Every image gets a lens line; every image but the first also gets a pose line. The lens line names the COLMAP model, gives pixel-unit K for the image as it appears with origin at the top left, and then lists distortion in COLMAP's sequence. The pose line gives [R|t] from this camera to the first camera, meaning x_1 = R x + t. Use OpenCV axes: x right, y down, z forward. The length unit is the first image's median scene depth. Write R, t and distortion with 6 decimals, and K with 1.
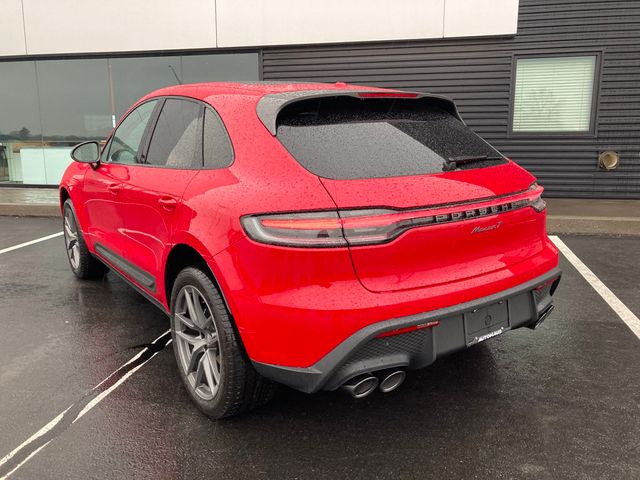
lens RADIAL K [[535.0, 0, 315.5], [0, 535.0, 232.7], [0, 0, 1]] dist [0.020179, -0.005094]
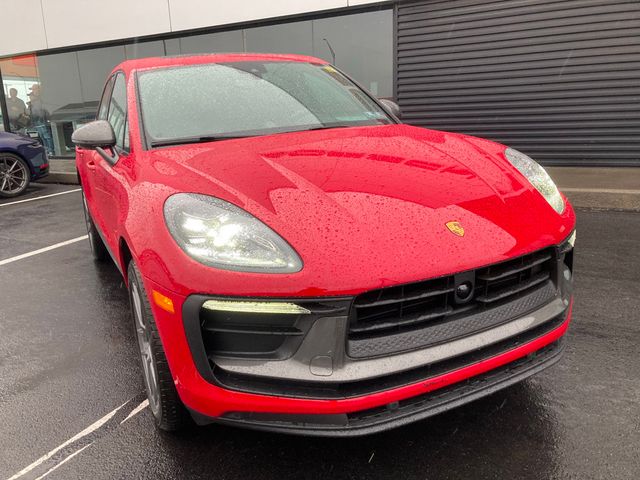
lens RADIAL K [[535.0, 0, 306.6], [0, 535.0, 230.0], [0, 0, 1]] dist [0.020179, -0.005094]
pose [[0.956504, 0.034552, -0.289667, 0.034304], [-0.018881, 0.998211, 0.056722, -0.010553], [0.291109, -0.048785, 0.955445, 0.079809]]
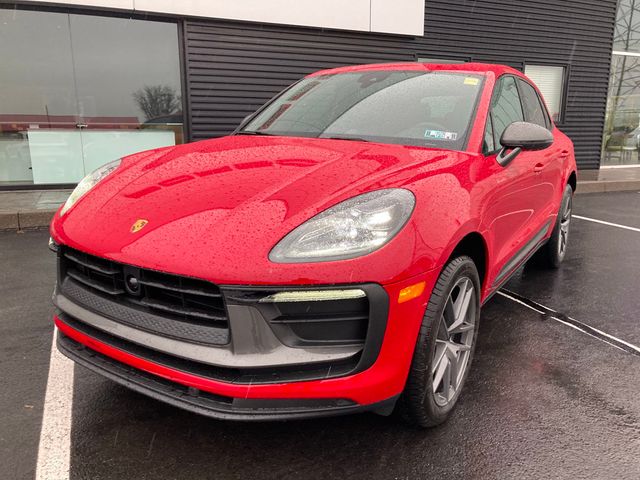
lens RADIAL K [[535.0, 0, 326.6], [0, 535.0, 242.8], [0, 0, 1]] dist [0.020179, -0.005094]
pose [[0.796205, -0.117001, 0.593605, -0.547010], [0.096416, 0.993122, 0.066424, -0.017305], [-0.597295, 0.004346, 0.802010, 0.180829]]
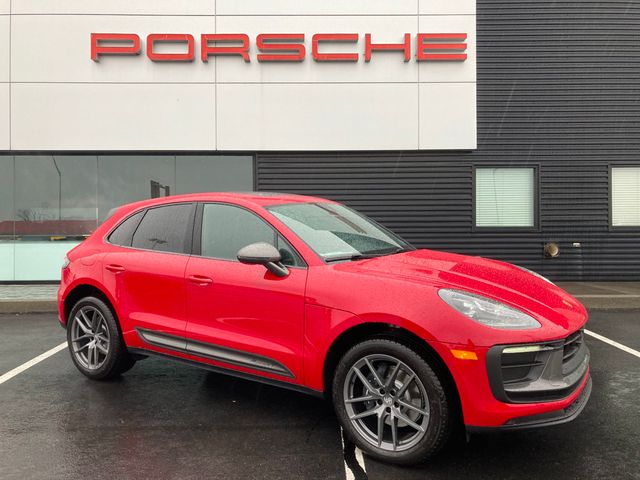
lens RADIAL K [[535.0, 0, 313.8], [0, 535.0, 229.8], [0, 0, 1]] dist [0.020179, -0.005094]
pose [[0.972618, 0.000082, 0.232408, -0.276049], [0.040766, 0.984436, -0.170952, 0.008515], [-0.228805, 0.175746, 0.957477, -0.063485]]
